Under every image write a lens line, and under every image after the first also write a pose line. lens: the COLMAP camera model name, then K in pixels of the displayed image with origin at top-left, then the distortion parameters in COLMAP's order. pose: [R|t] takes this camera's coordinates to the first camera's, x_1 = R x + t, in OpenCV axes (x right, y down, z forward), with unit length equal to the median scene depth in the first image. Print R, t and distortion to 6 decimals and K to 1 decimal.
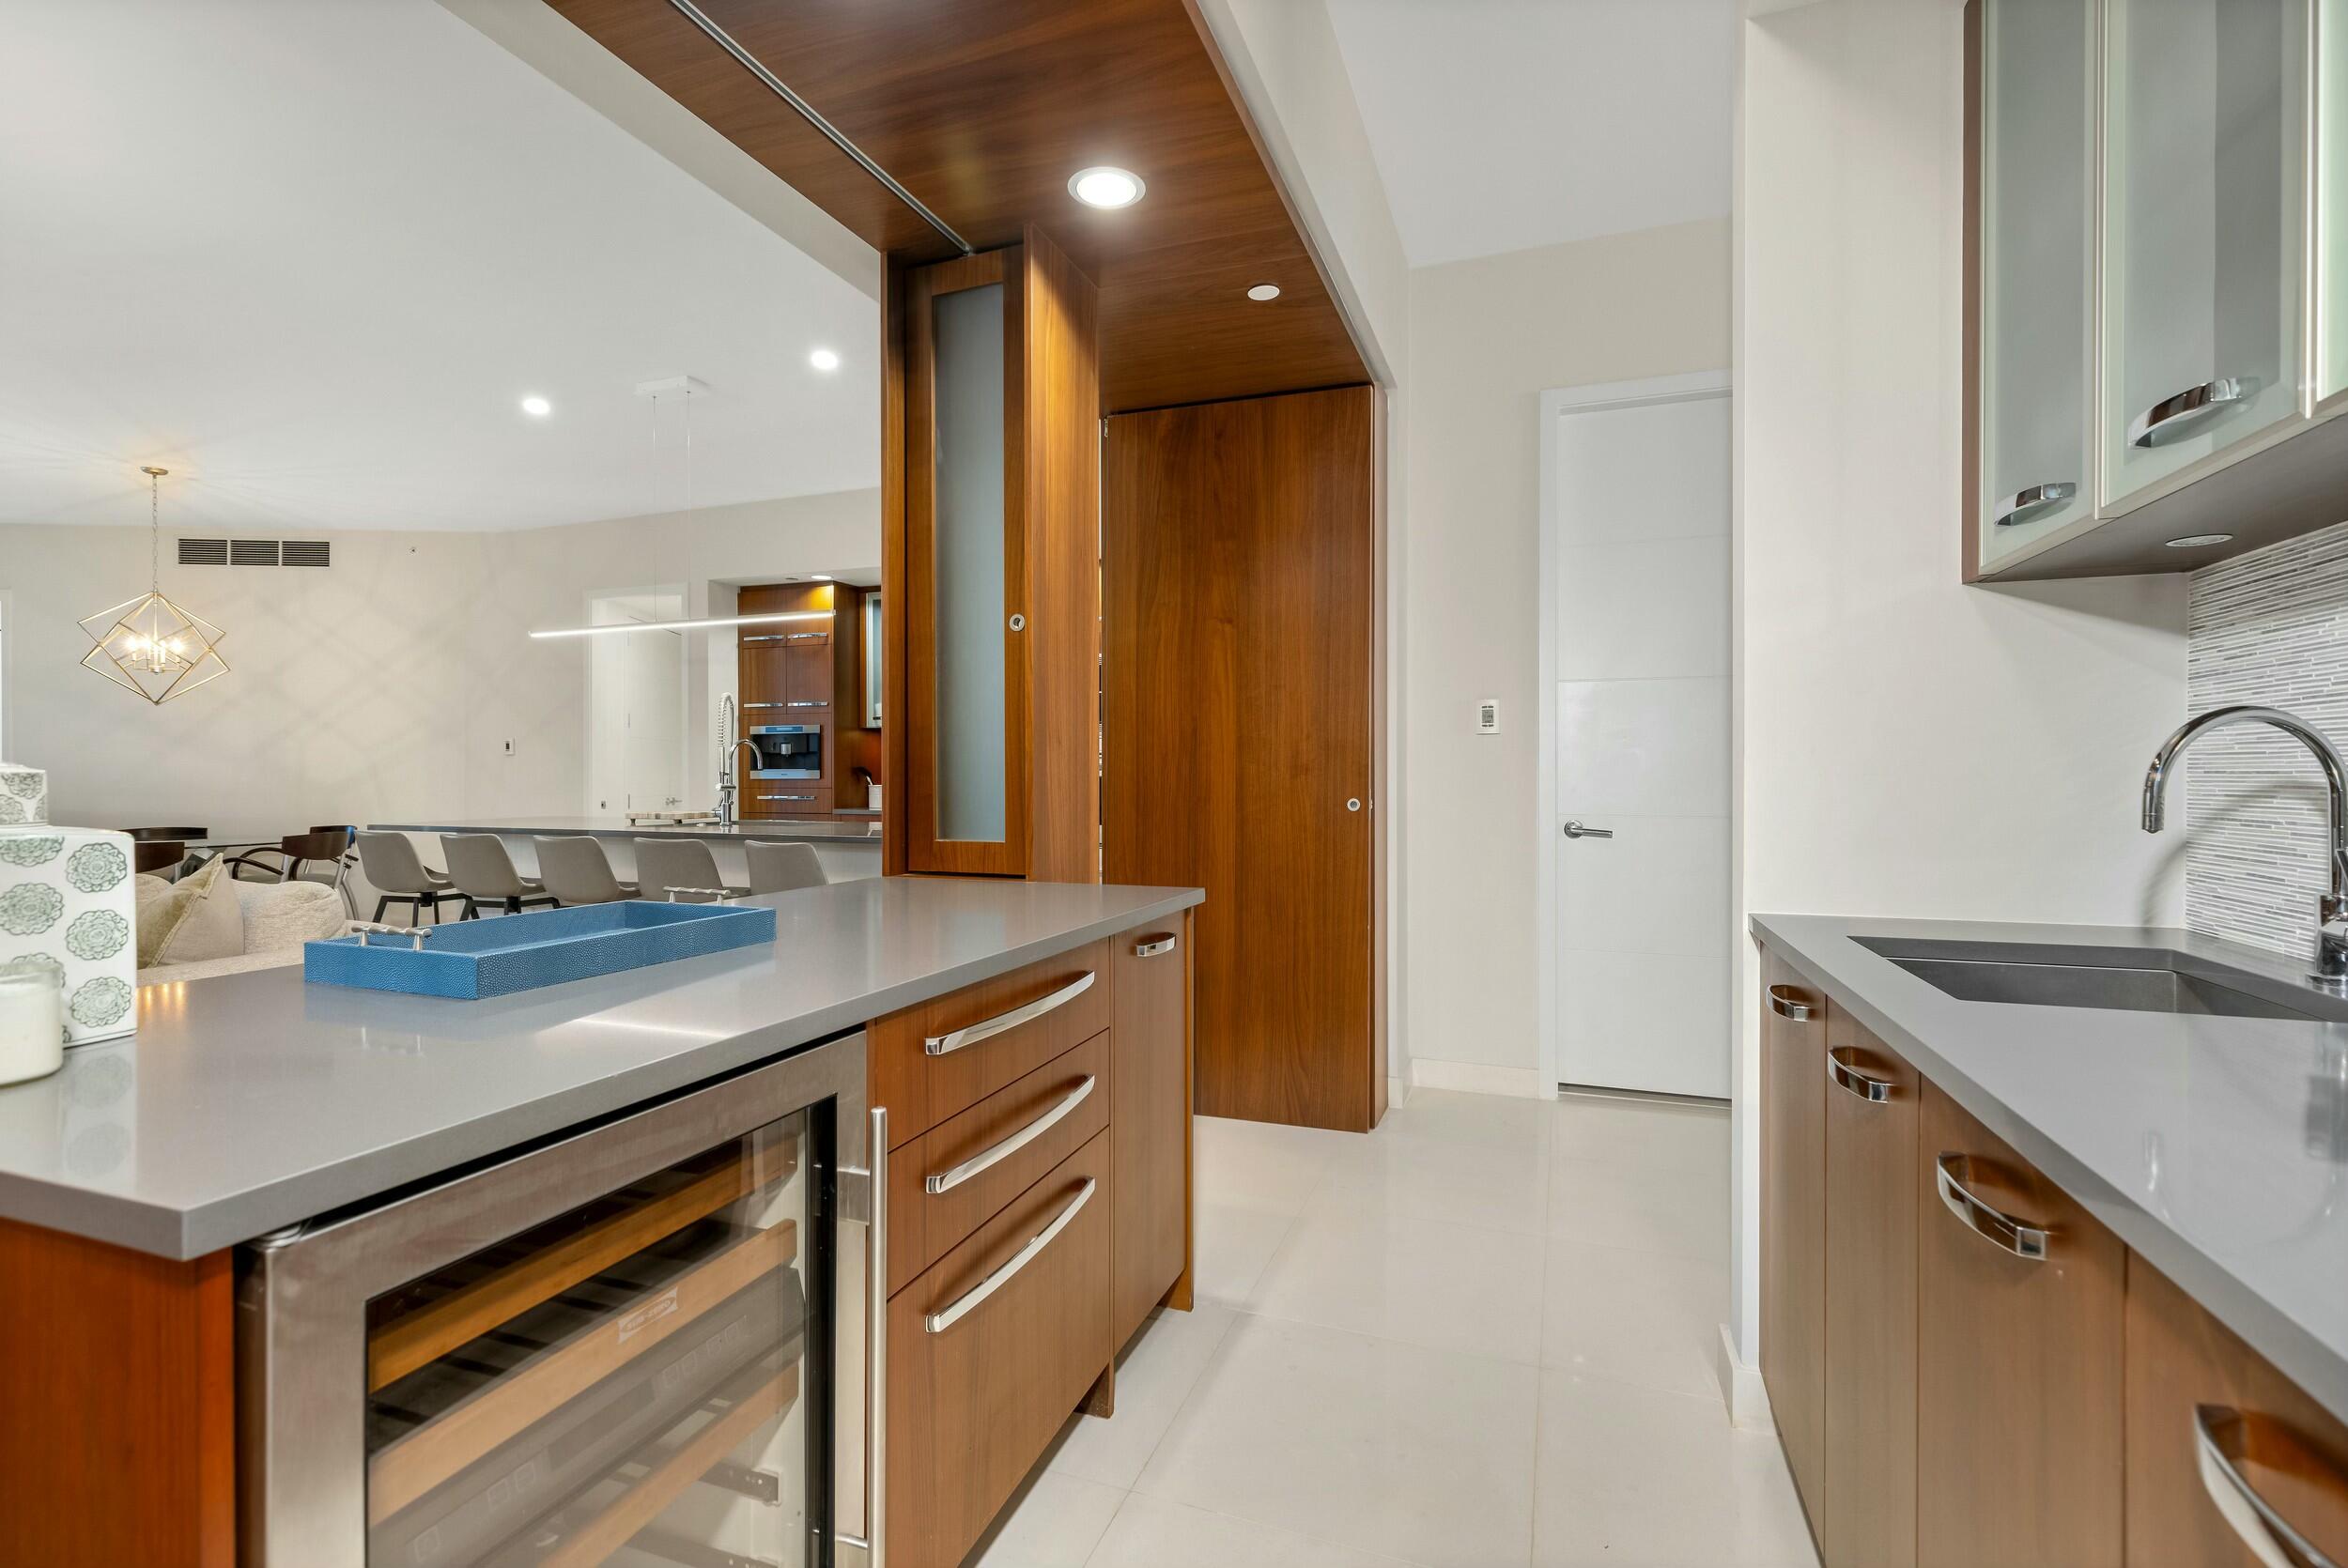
lens RADIAL K [[1062.3, 0, 1181.6], [0, 1062.3, 779.1], [0, 0, 1]] dist [-0.000444, 0.000628]
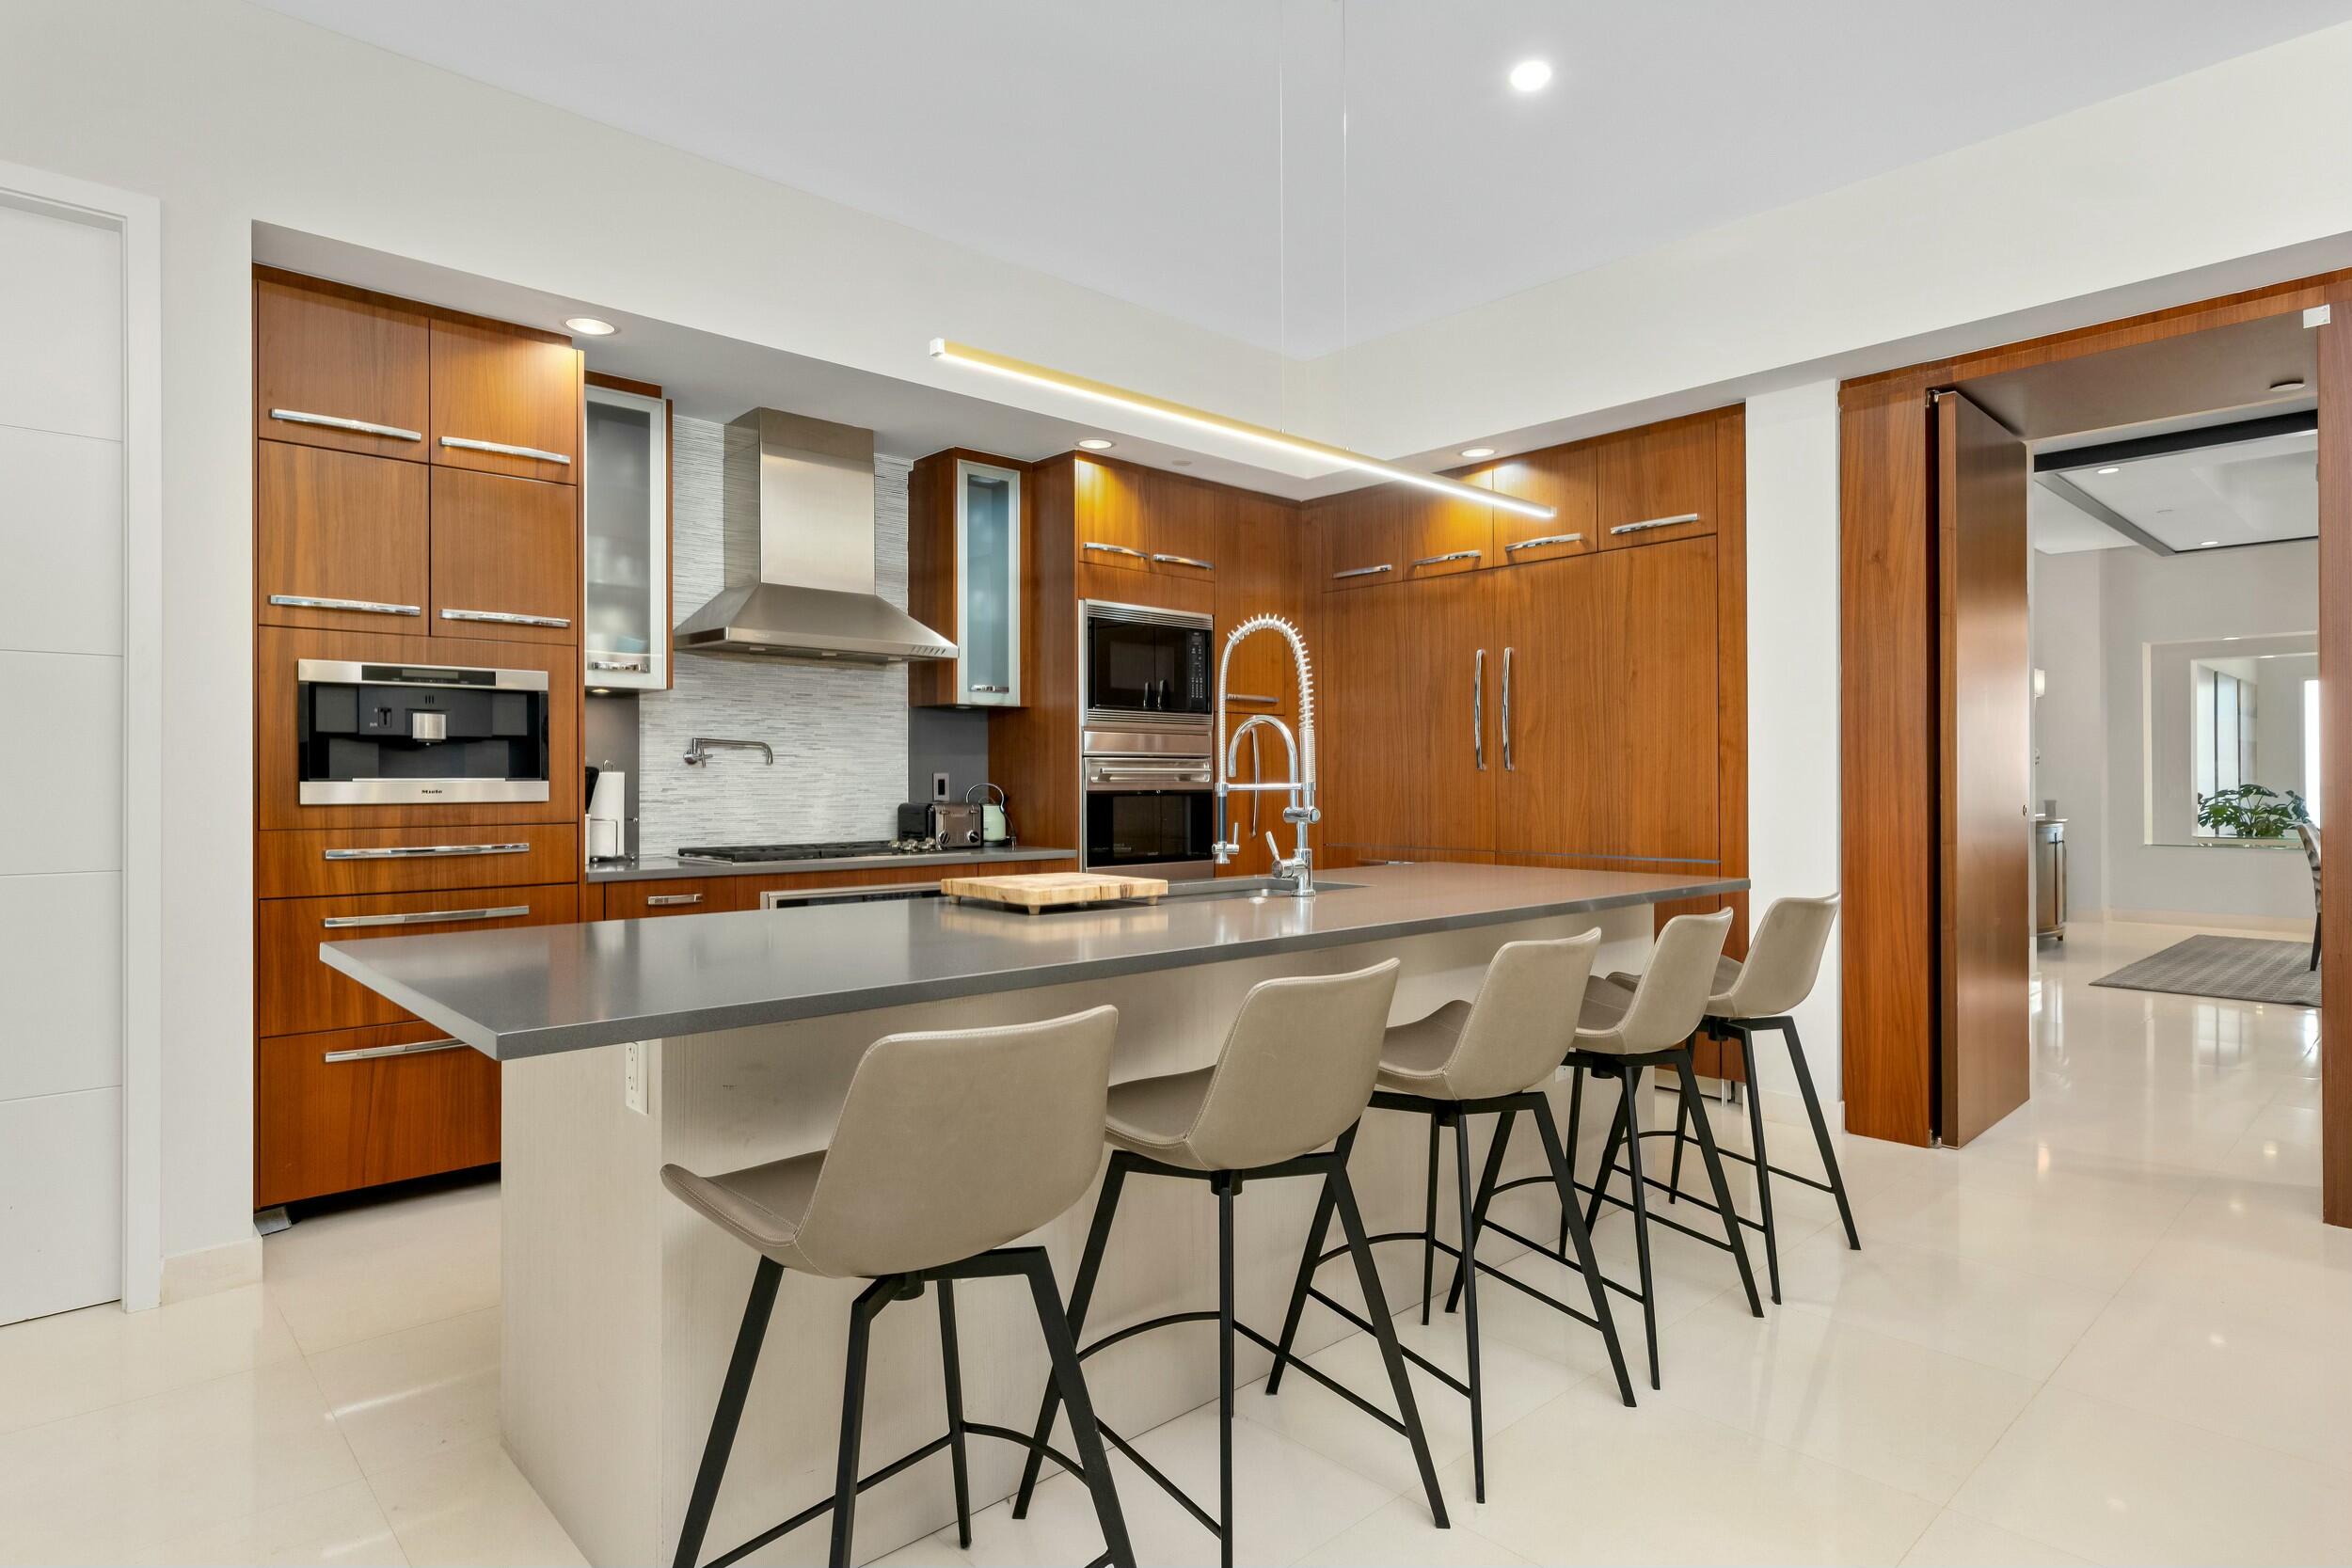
lens RADIAL K [[1268.8, 0, 1166.3], [0, 1268.8, 786.3], [0, 0, 1]] dist [-0.000767, 0.000142]
pose [[0.474899, 0.004274, 0.880030, -0.656738], [0.001960, 0.999981, -0.005914, -0.002778], [-0.880038, 0.004533, 0.474881, 0.543698]]
